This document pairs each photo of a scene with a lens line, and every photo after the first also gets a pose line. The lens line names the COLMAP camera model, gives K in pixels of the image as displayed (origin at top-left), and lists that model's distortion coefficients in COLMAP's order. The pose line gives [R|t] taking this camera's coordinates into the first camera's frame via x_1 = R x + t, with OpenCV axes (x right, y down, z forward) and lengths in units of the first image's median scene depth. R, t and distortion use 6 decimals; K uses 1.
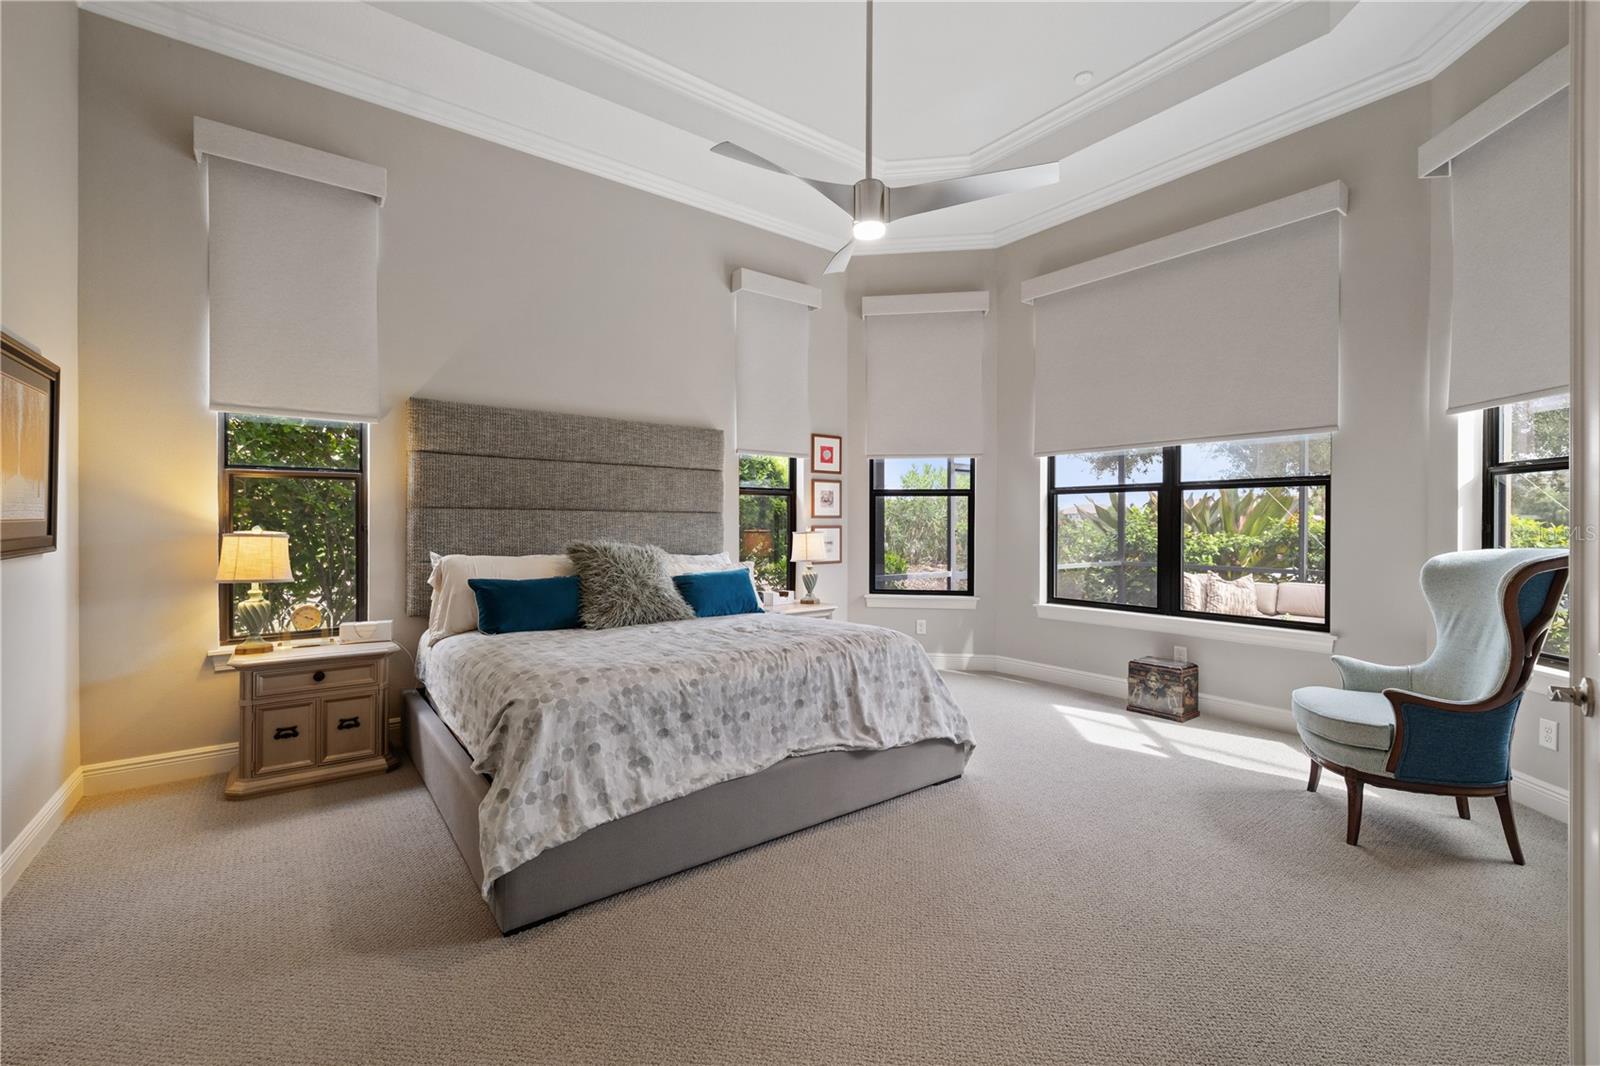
lens RADIAL K [[670.9, 0, 789.9], [0, 670.9, 521.1], [0, 0, 1]] dist [0.000536, -0.000331]
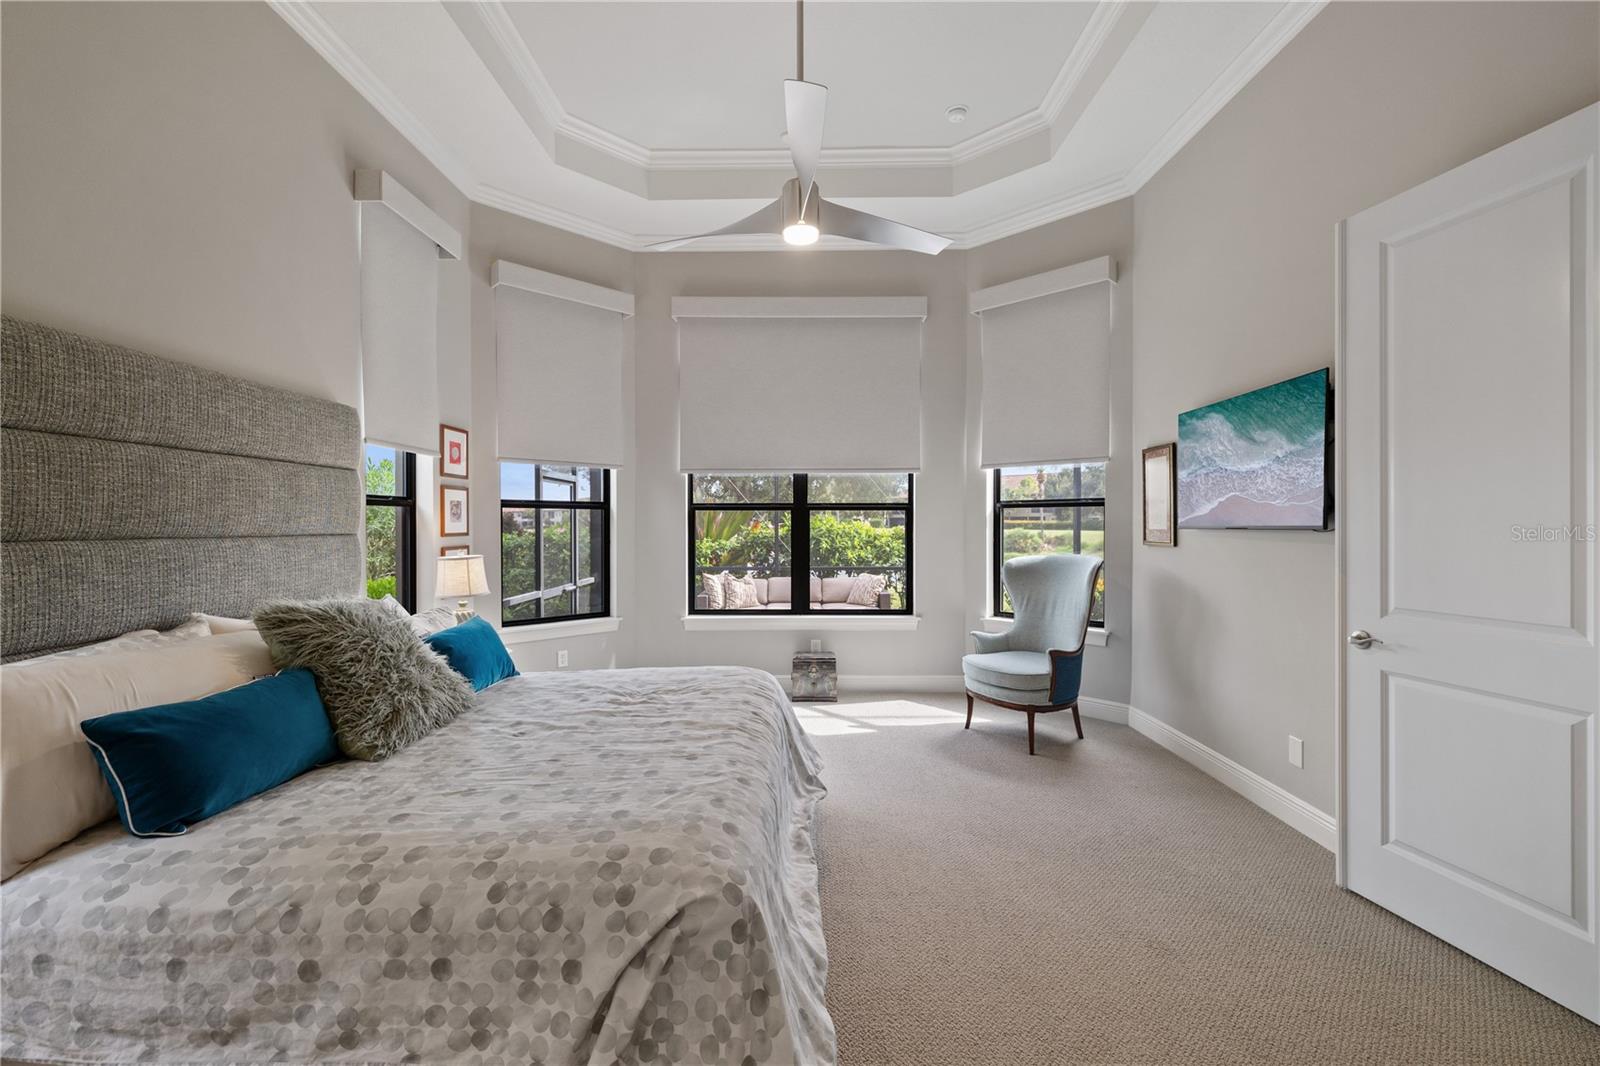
lens RADIAL K [[670.9, 0, 801.7], [0, 670.9, 525.5], [0, 0, 1]] dist [0.000536, -0.000331]
pose [[0.609806, -0.006296, 0.792526, -0.417083], [0.001228, 0.999975, 0.006999, -0.029519], [-0.792550, -0.003295, 0.609798, 0.302278]]
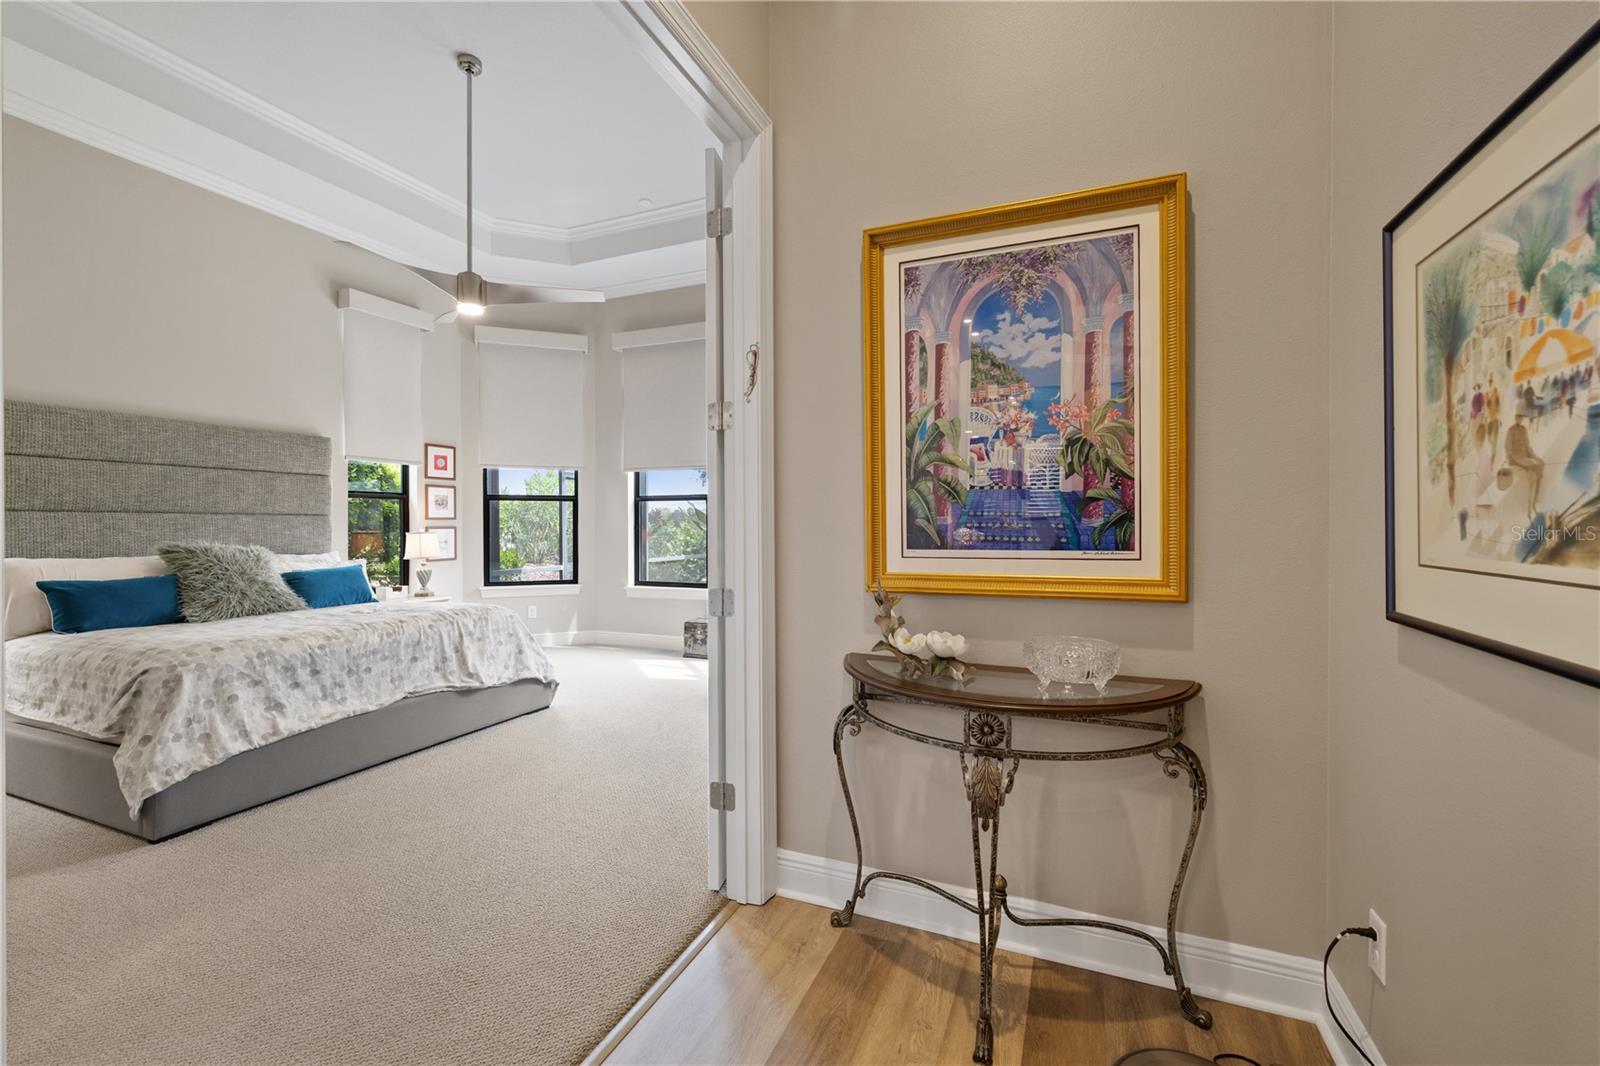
lens RADIAL K [[670.9, 0, 792.2], [0, 670.9, 526.7], [0, 0, 1]] dist [0.000536, -0.000331]
pose [[0.863358, -0.006631, 0.504549, -0.005379], [0.002951, 0.999963, 0.008093, -0.000361], [-0.504584, -0.005498, 0.863345, -0.345701]]
